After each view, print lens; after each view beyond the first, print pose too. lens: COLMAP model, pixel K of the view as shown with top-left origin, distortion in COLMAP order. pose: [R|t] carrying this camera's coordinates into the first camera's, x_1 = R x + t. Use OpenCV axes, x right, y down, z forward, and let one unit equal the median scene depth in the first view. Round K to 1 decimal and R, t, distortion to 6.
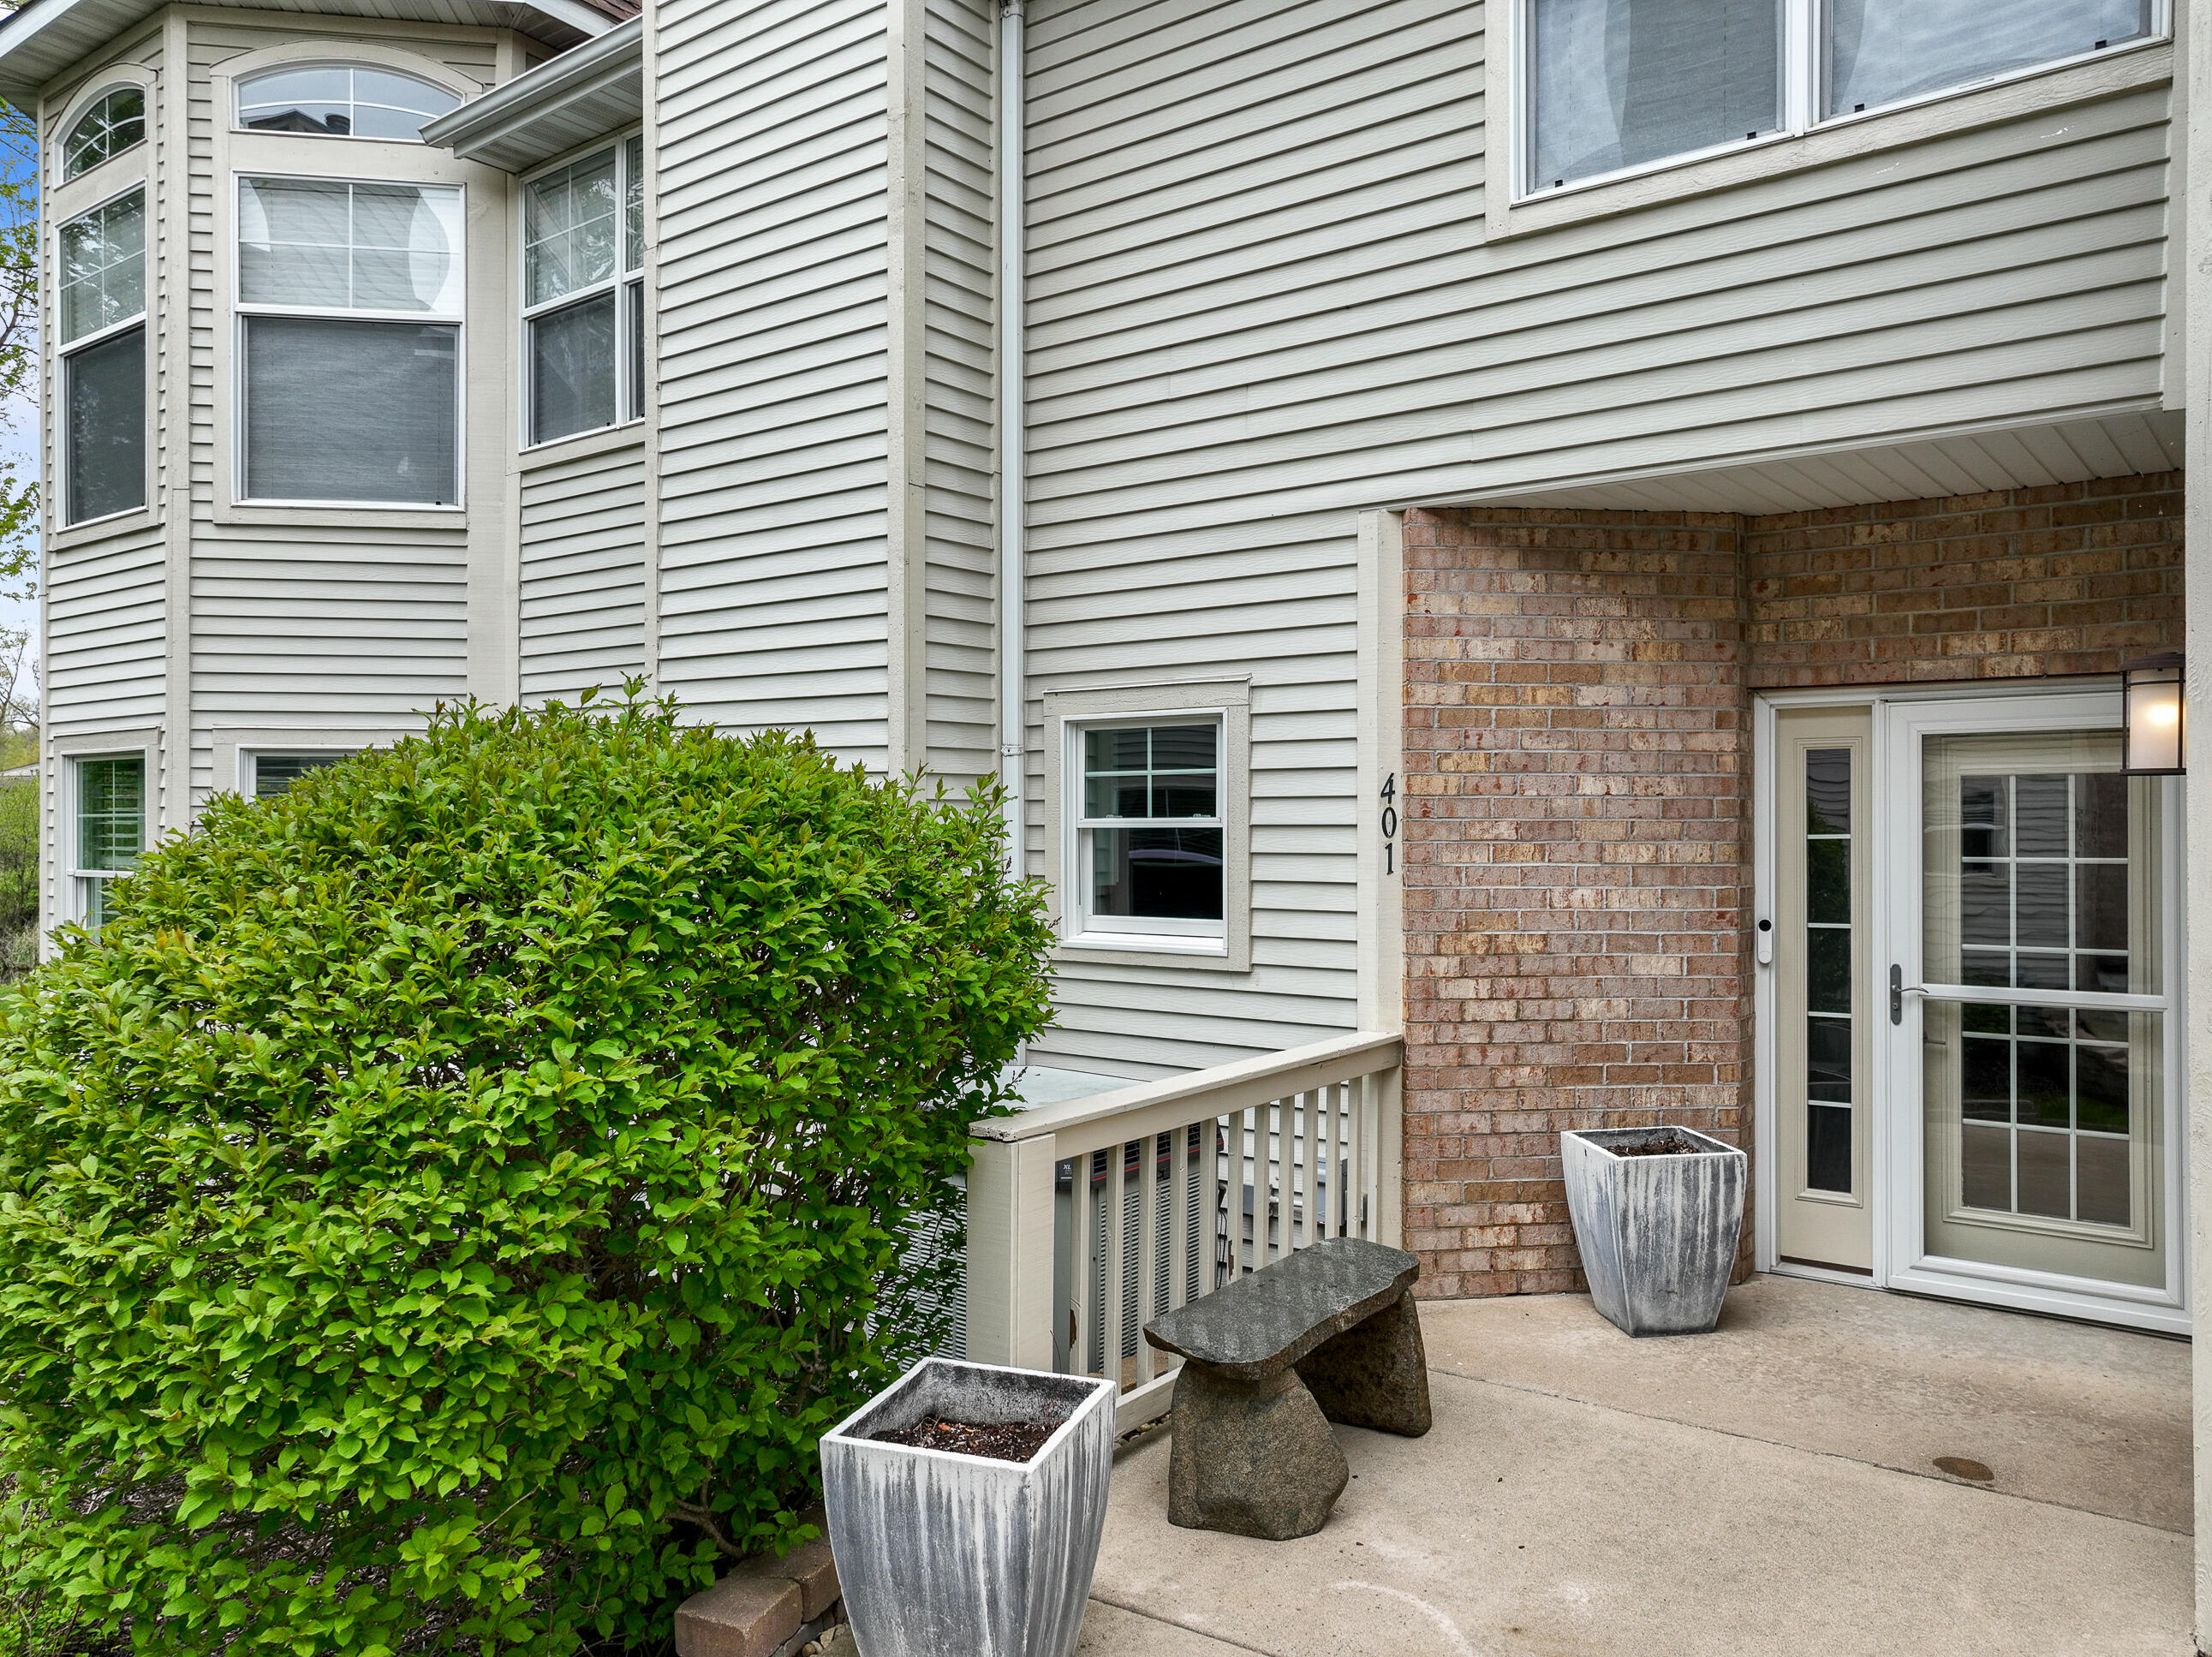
lens RADIAL K [[1580.6, 0, 1131.1], [0, 1580.6, 827.4], [0, 0, 1]] dist [0.001955, 0.002314]
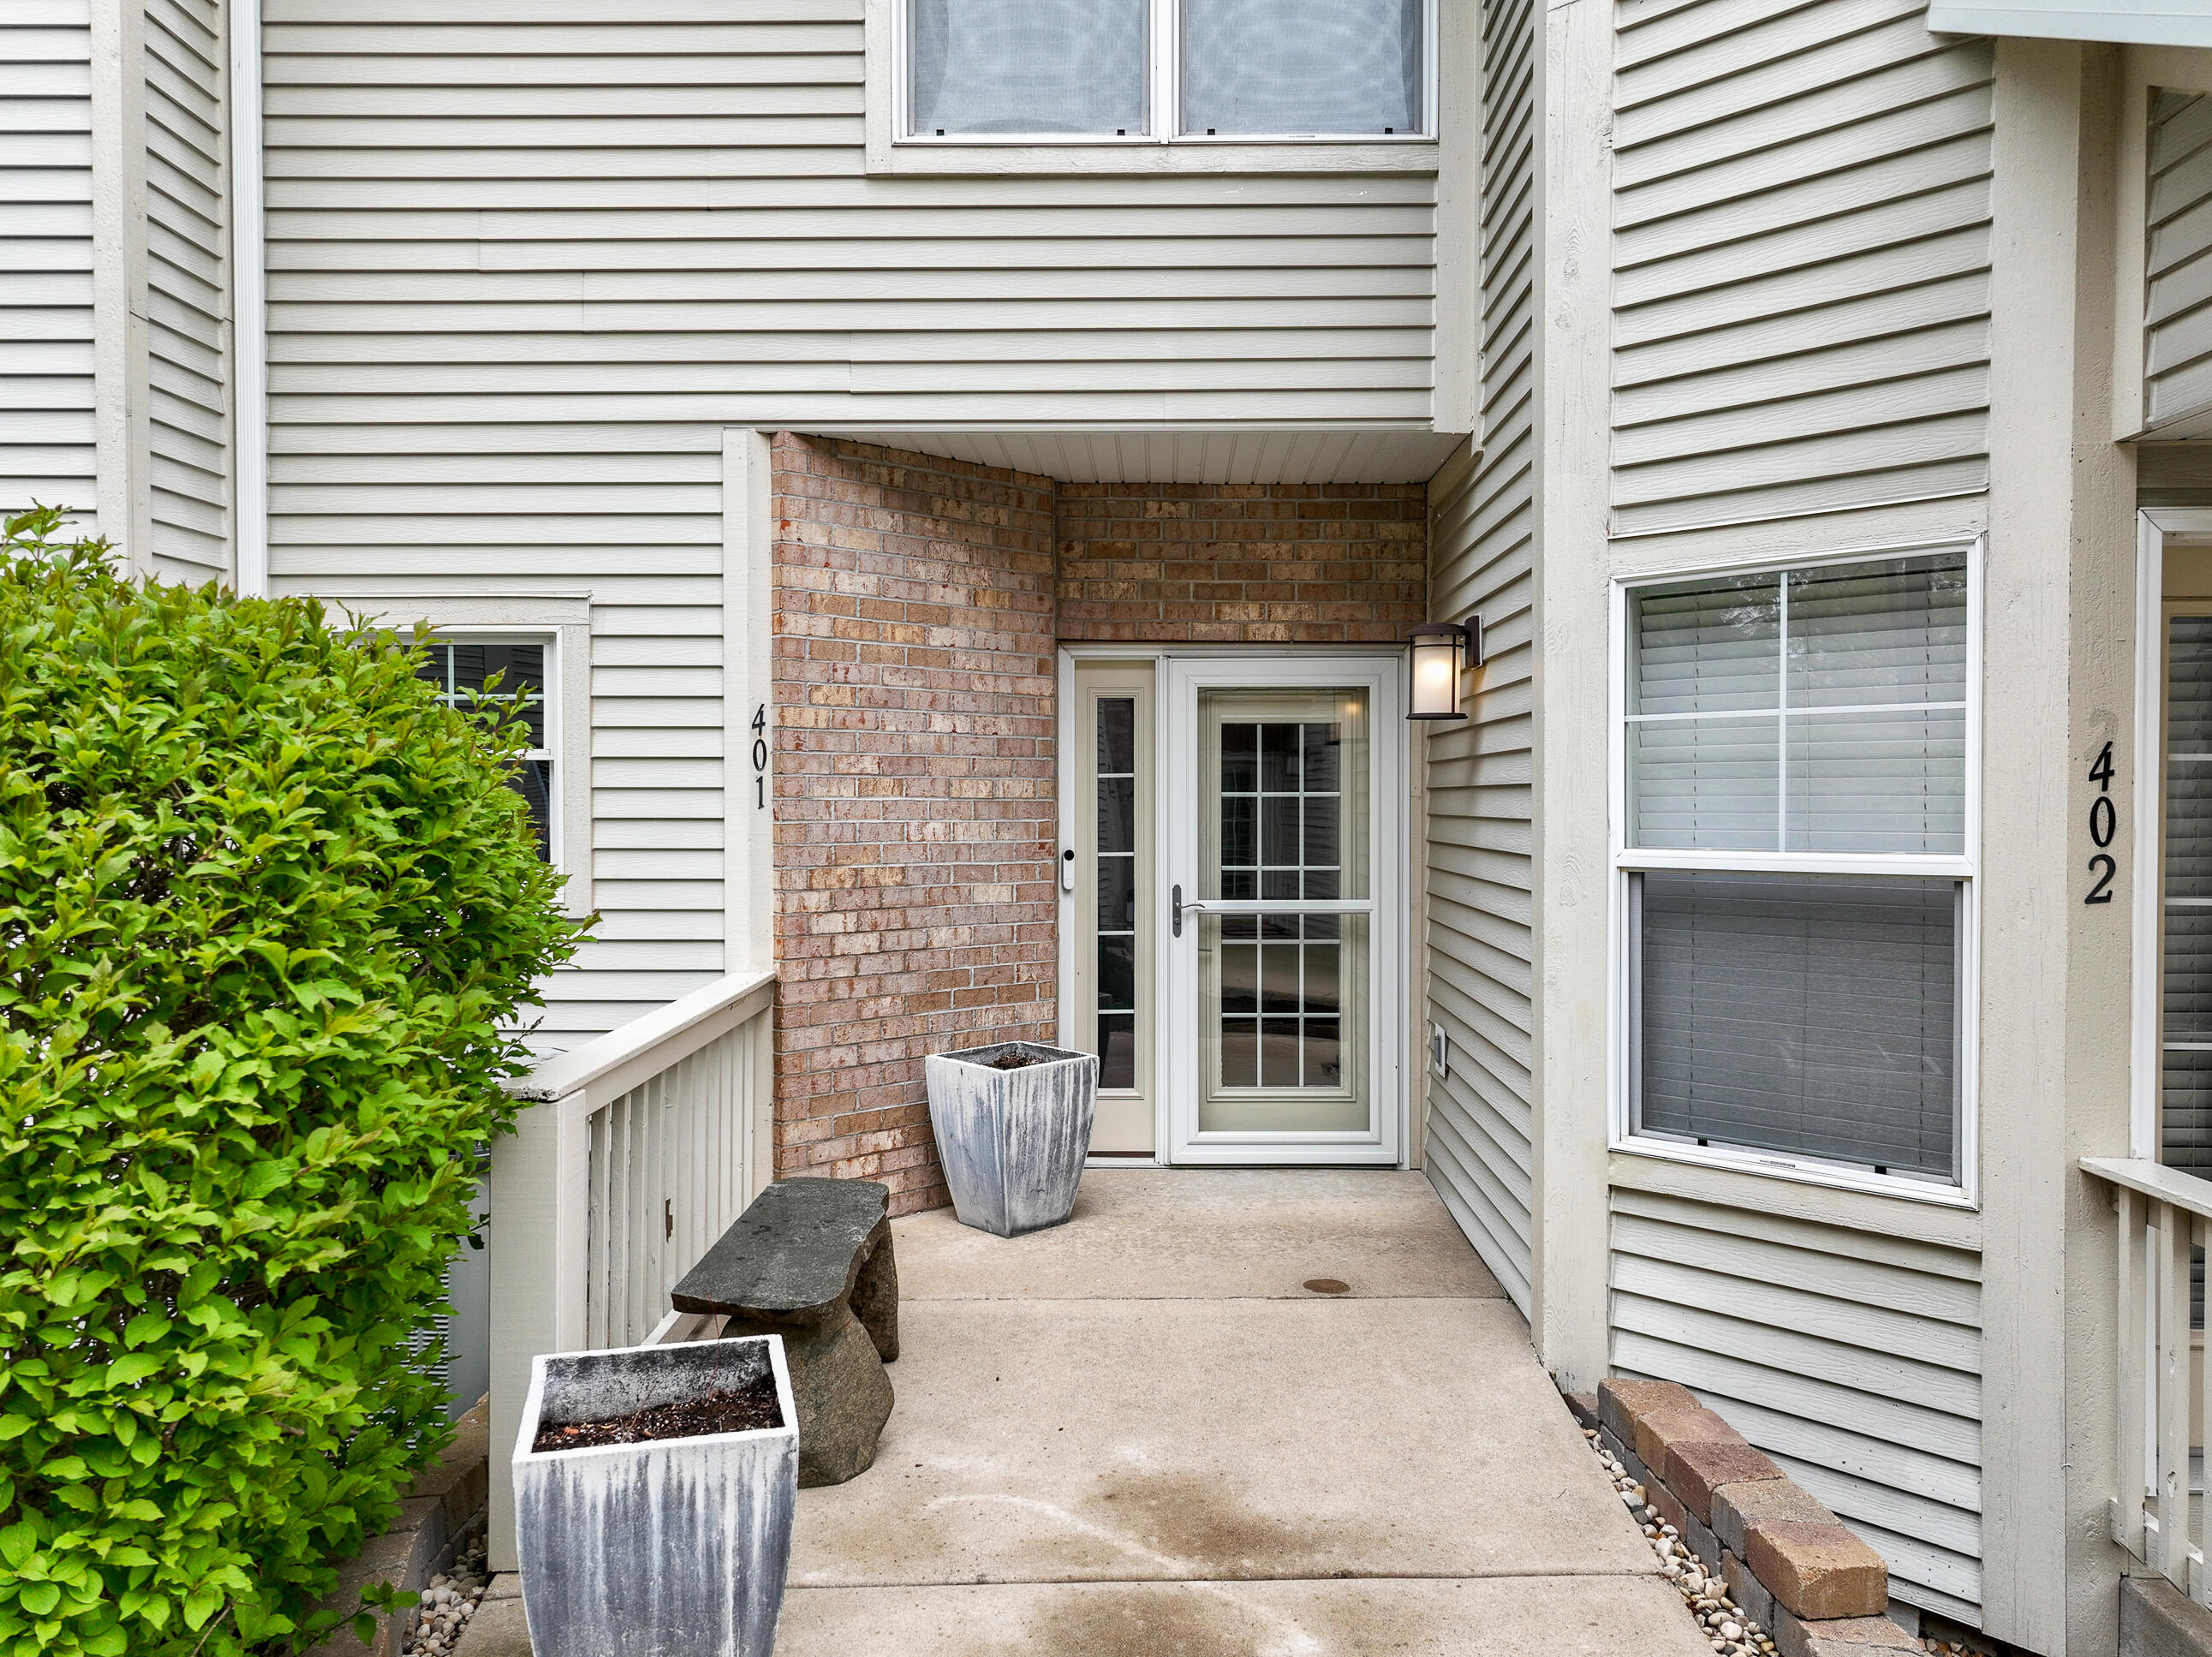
lens RADIAL K [[1580.6, 0, 1131.1], [0, 1580.6, 827.4], [0, 0, 1]] dist [0.001955, 0.002314]
pose [[0.808577, -0.009858, 0.588308, -0.223336], [-0.000747, 0.999842, 0.017781, 0.023886], [-0.588390, -0.014817, 0.808441, 0.084916]]
